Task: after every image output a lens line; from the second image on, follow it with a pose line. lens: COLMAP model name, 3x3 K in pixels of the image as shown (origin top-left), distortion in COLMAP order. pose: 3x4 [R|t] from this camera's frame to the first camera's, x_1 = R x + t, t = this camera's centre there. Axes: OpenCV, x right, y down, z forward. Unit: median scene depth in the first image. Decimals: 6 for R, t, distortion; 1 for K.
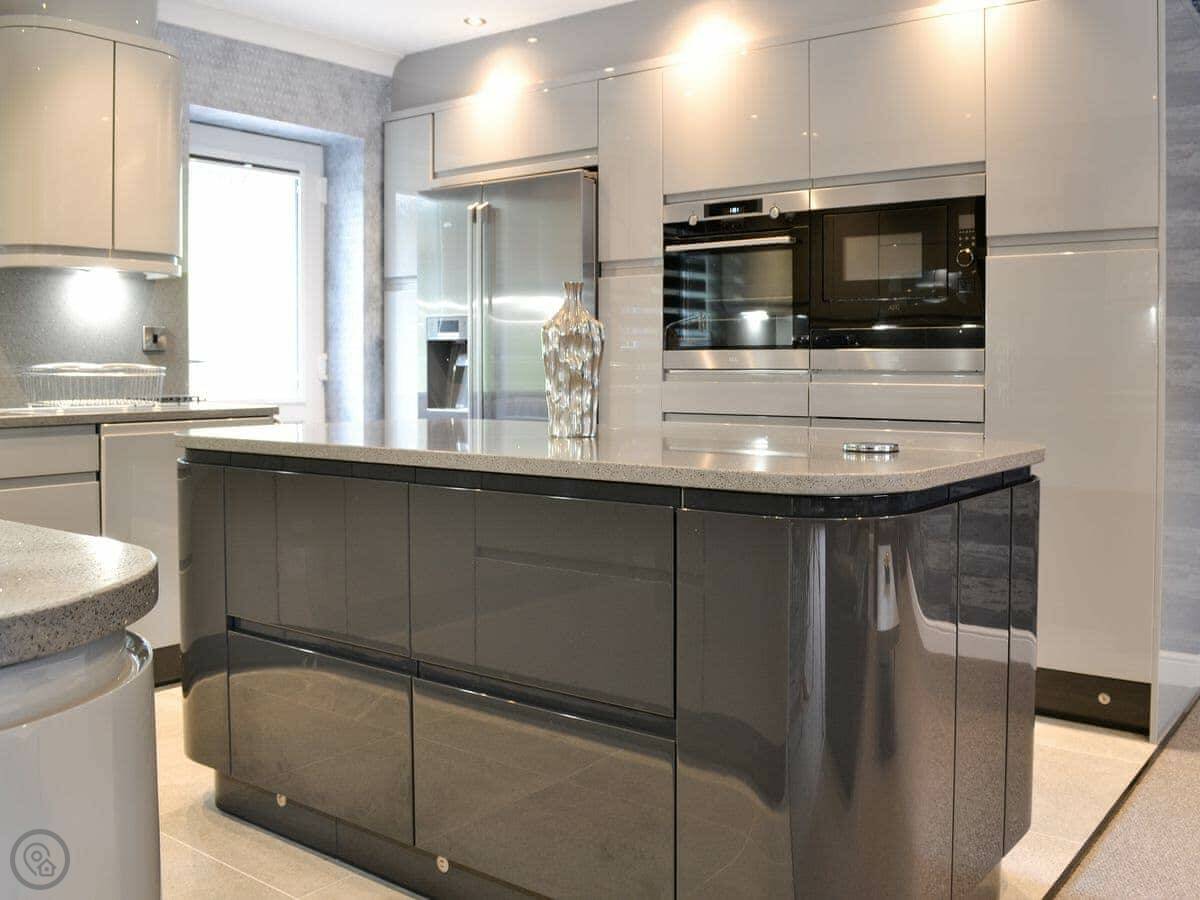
lens RADIAL K [[1010.3, 0, 594.6], [0, 1010.3, 448.9], [0, 0, 1]] dist [-0.091689, -0.010098]
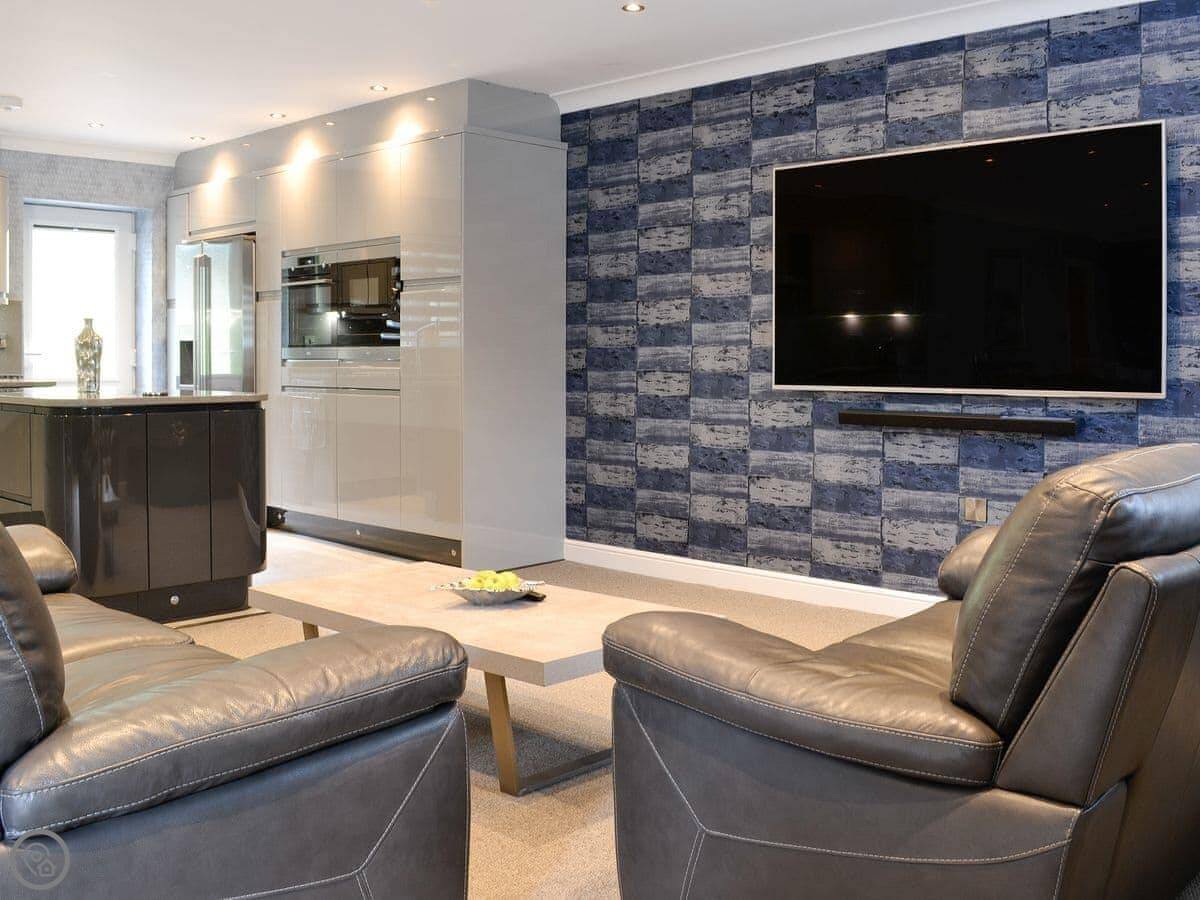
lens RADIAL K [[1010.3, 0, 607.8], [0, 1010.3, 449.3], [0, 0, 1]] dist [-0.091689, -0.010098]
pose [[0.996521, 0.013628, -0.082217, 0.696893], [-0.012900, 0.999873, 0.009376, 0.042227], [0.082335, -0.008283, 0.996570, -0.536181]]
